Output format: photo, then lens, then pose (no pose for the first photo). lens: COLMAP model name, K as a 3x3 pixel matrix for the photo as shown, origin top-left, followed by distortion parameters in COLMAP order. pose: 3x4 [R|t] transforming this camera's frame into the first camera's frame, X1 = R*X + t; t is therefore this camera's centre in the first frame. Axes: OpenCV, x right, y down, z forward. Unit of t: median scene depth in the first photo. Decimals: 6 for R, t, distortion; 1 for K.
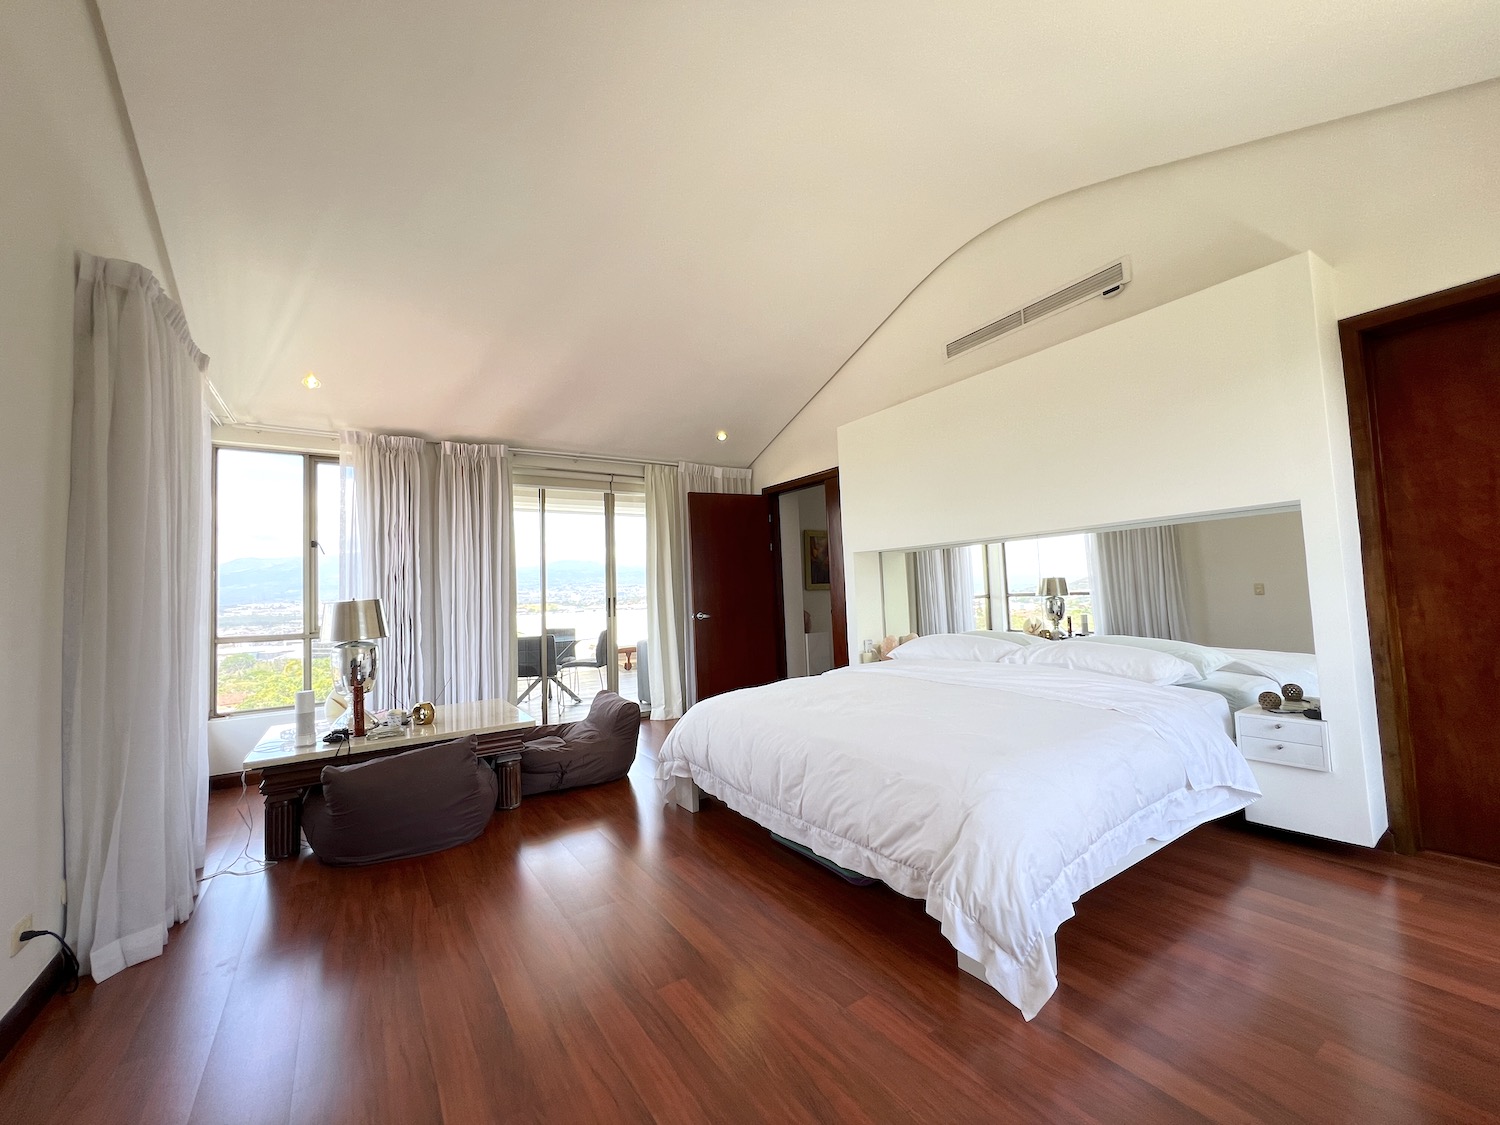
lens RADIAL K [[604.5, 0, 748.2], [0, 604.5, 558.3], [0, 0, 1]] dist [0.000463, -0.000180]
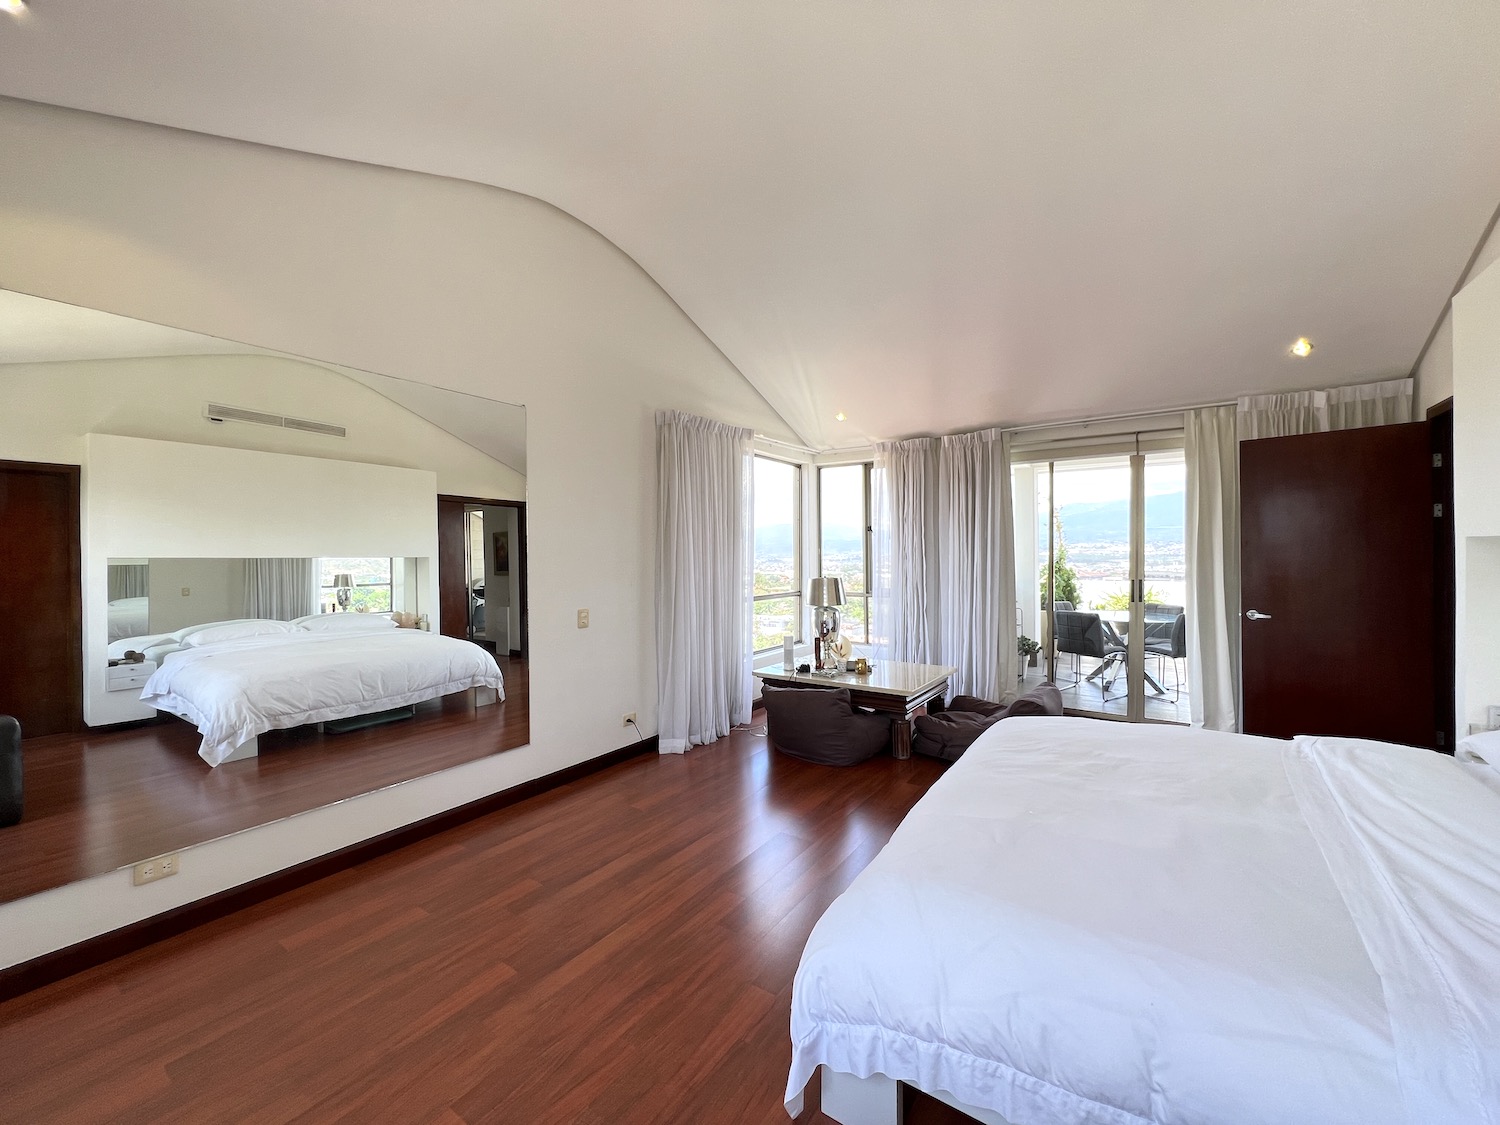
lens RADIAL K [[604.5, 0, 748.2], [0, 604.5, 558.3], [0, 0, 1]] dist [0.000463, -0.000180]
pose [[0.365762, 0.043183, -0.929706, 0.424954], [0.048404, 0.996689, 0.065337, -0.054544], [0.929449, -0.068899, 0.362460, 0.220523]]
